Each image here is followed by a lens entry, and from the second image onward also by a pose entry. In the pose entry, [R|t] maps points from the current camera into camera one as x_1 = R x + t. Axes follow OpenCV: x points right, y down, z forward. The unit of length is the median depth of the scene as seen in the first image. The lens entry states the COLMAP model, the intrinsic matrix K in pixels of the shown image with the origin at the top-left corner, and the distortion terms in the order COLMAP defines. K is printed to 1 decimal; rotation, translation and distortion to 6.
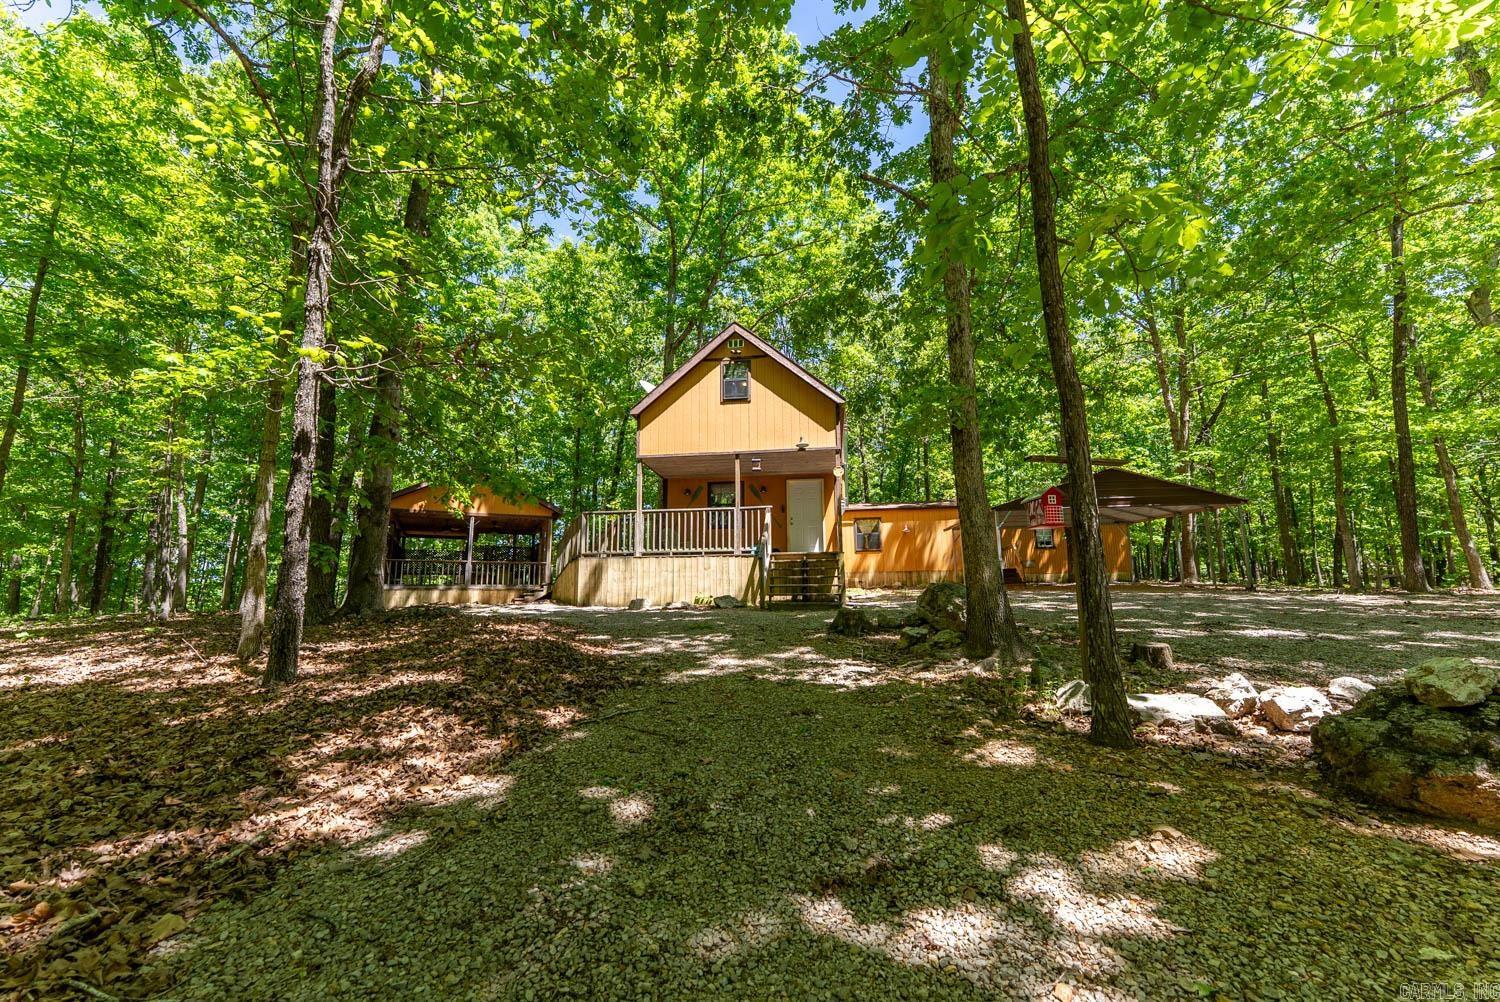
lens RADIAL K [[596.7, 0, 754.1], [0, 596.7, 500.5], [0, 0, 1]] dist [-0.003621, -0.000413]
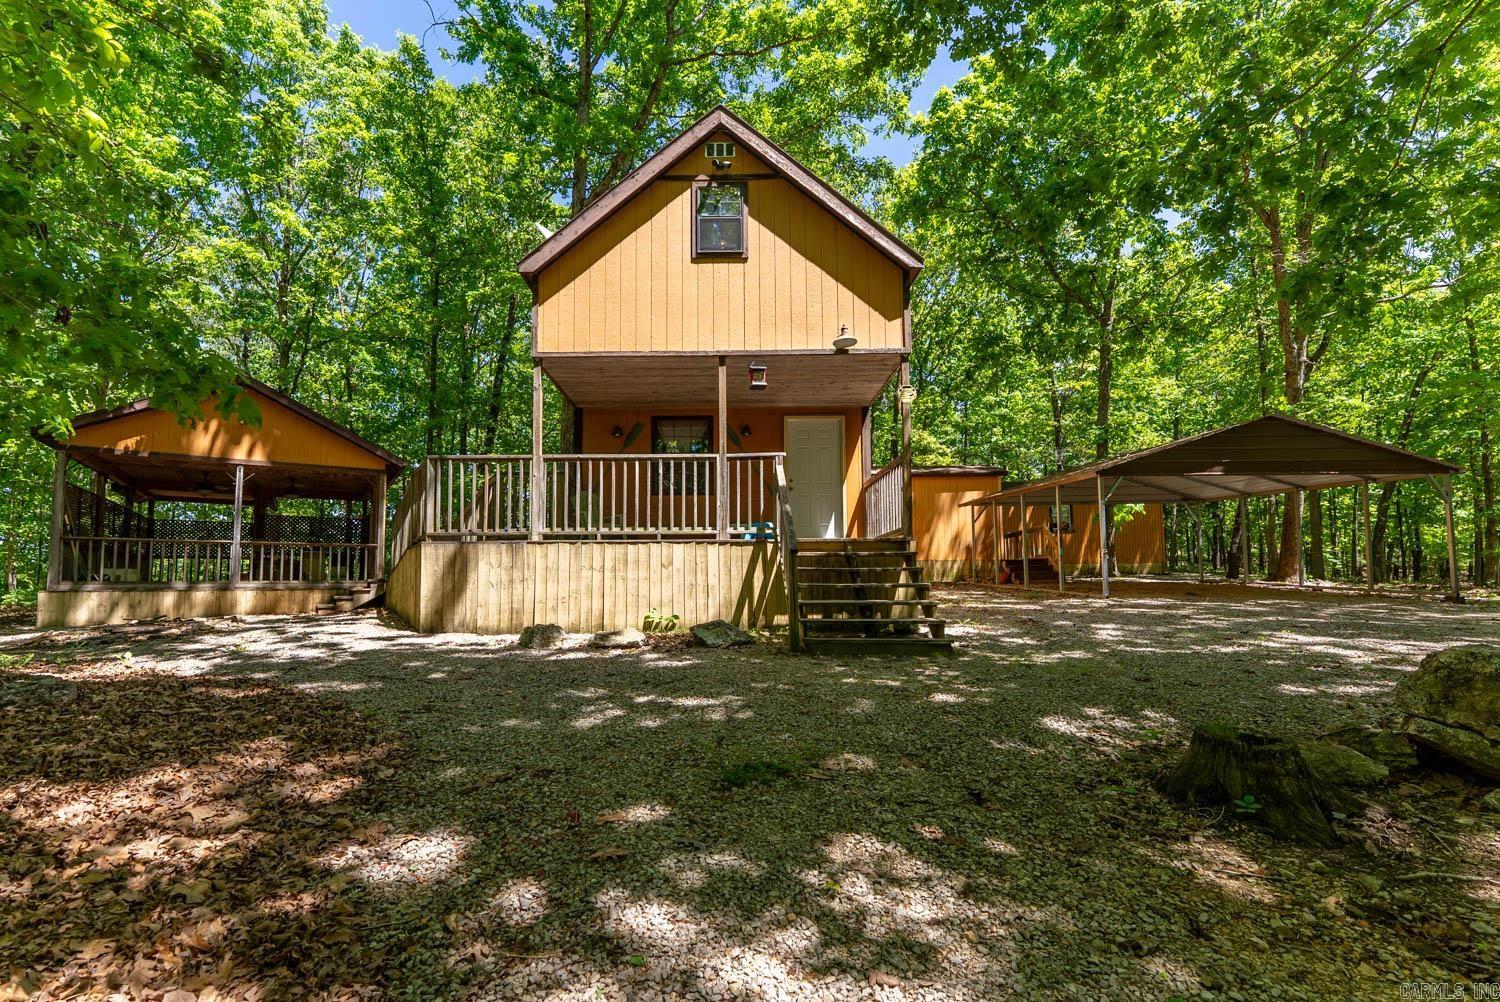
lens RADIAL K [[596.7, 0, 706.4], [0, 596.7, 540.6], [0, 0, 1]] dist [-0.003621, -0.000413]
pose [[0.993089, 0.014596, 0.116449, -0.101928], [-0.027058, 0.993980, 0.106166, 0.031625], [-0.114199, -0.108583, 0.987506, 0.439696]]
